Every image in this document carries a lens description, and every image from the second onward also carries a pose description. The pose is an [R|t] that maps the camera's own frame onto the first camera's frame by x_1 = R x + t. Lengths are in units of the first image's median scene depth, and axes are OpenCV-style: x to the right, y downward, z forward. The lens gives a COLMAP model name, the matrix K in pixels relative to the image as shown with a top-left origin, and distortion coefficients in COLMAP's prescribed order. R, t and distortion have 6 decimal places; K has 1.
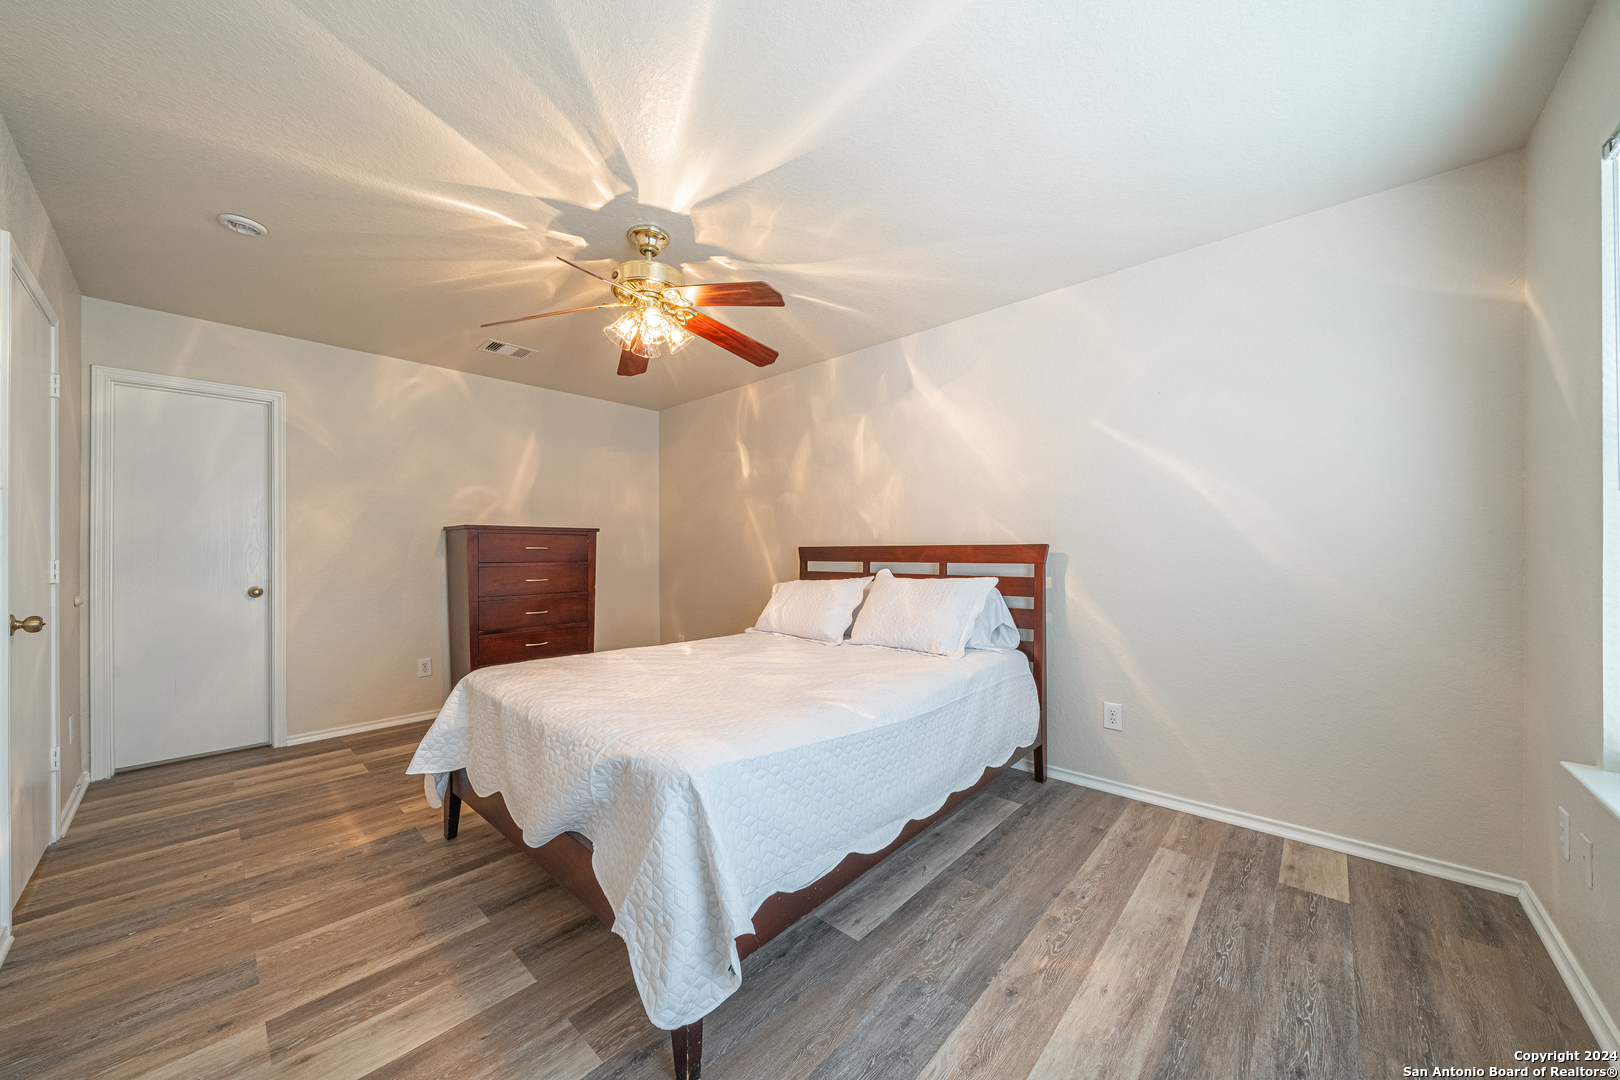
lens RADIAL K [[566.7, 0, 803.9], [0, 566.7, 553.5], [0, 0, 1]] dist [-0.006585, 0.000017]
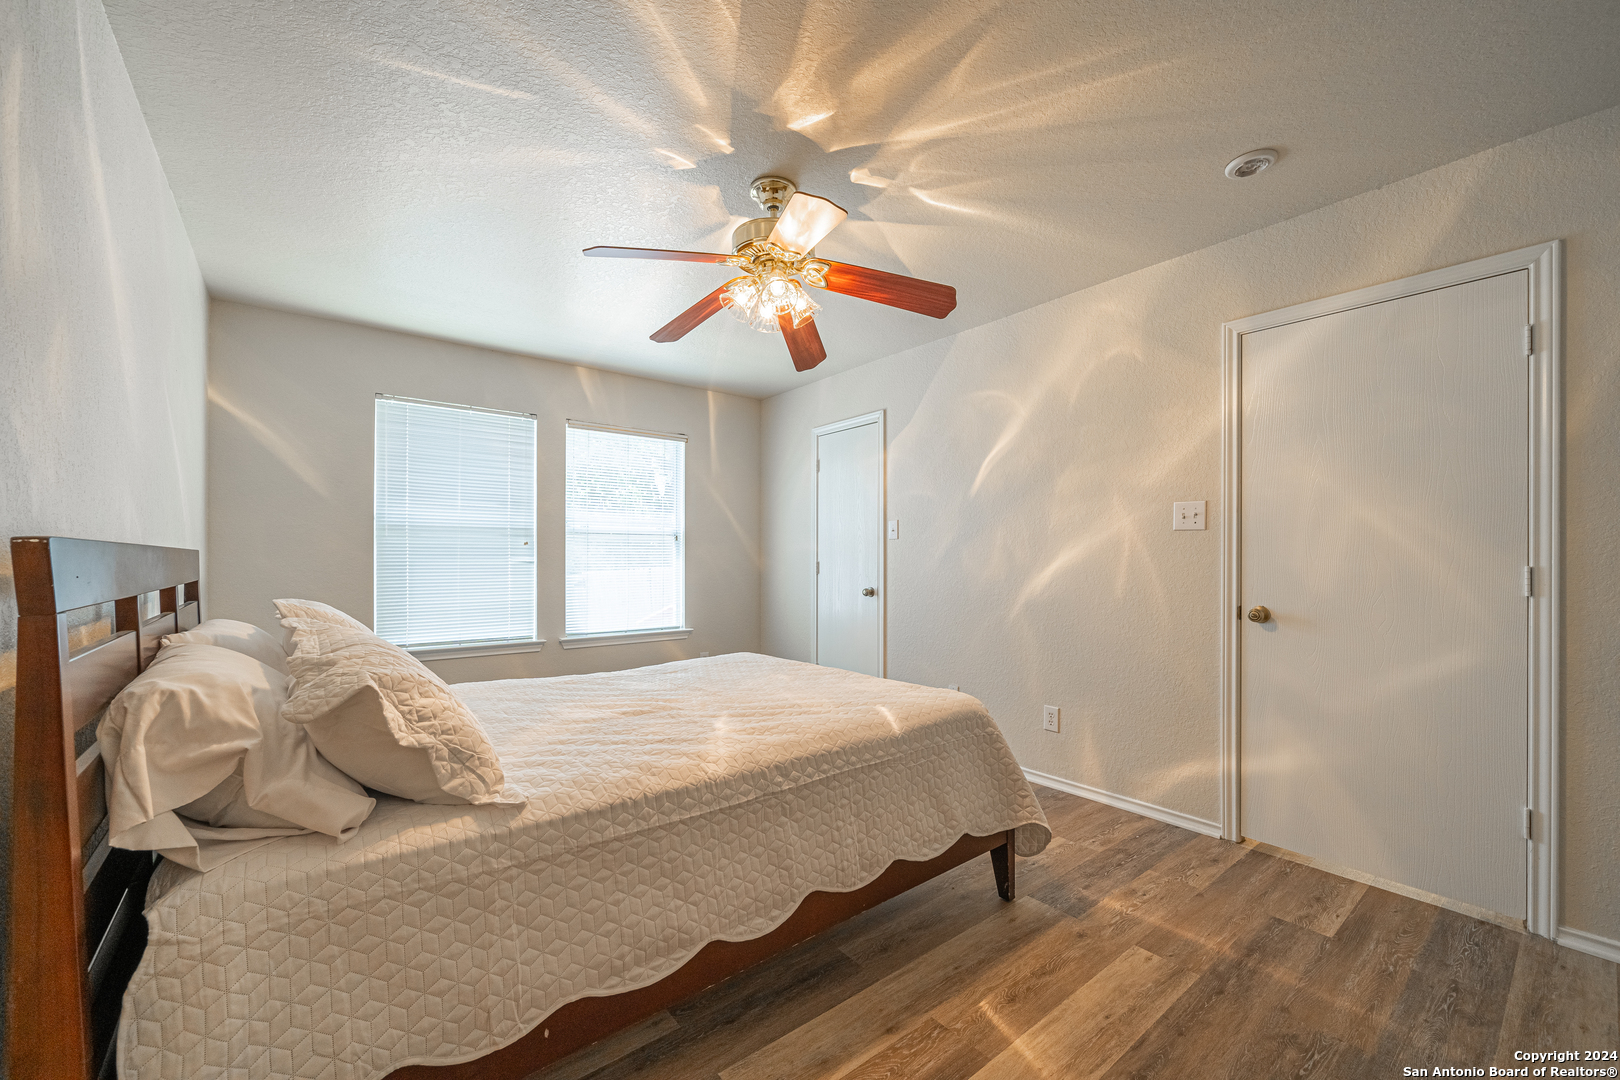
lens RADIAL K [[603.9, 0, 805.2], [0, 603.9, 550.1], [0, 0, 1]] dist [0.000283, -0.000170]
pose [[-0.989216, 0.005075, 0.146373, -0.462366], [0.003677, 0.999945, -0.009820, -0.006950], [-0.146415, -0.009176, -0.989181, 1.931490]]
